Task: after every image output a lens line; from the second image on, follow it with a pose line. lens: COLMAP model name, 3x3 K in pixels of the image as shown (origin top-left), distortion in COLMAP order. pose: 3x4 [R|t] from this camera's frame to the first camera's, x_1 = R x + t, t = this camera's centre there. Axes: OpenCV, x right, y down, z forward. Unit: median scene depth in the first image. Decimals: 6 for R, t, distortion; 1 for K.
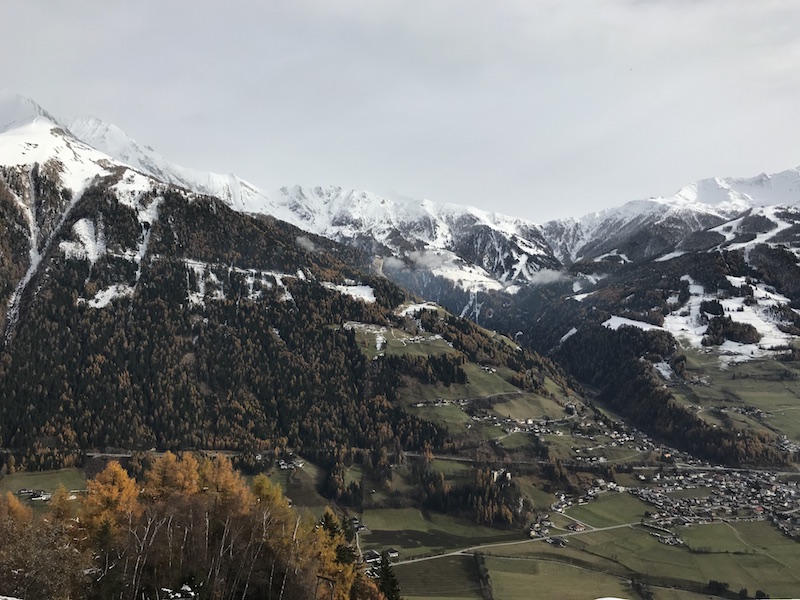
lens RADIAL K [[656.7, 0, 399.0], [0, 656.7, 302.6], [0, 0, 1]] dist [0.025459, -0.035245]
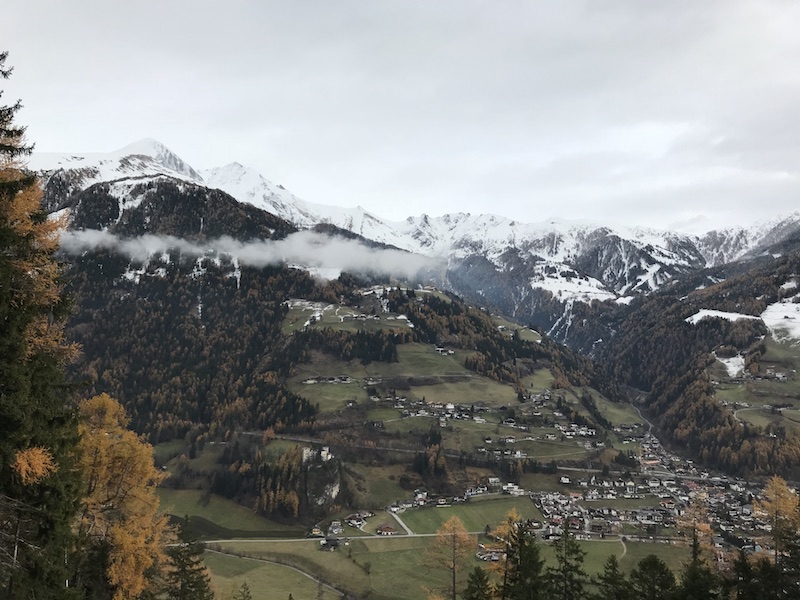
lens RADIAL K [[656.7, 0, 399.4], [0, 656.7, 299.0], [0, 0, 1]] dist [0.025459, -0.035245]
pose [[0.947782, -0.034436, -0.317054, 0.236577], [0.005129, 0.995671, -0.092809, 0.078675], [0.318877, 0.086336, 0.943856, 0.162199]]
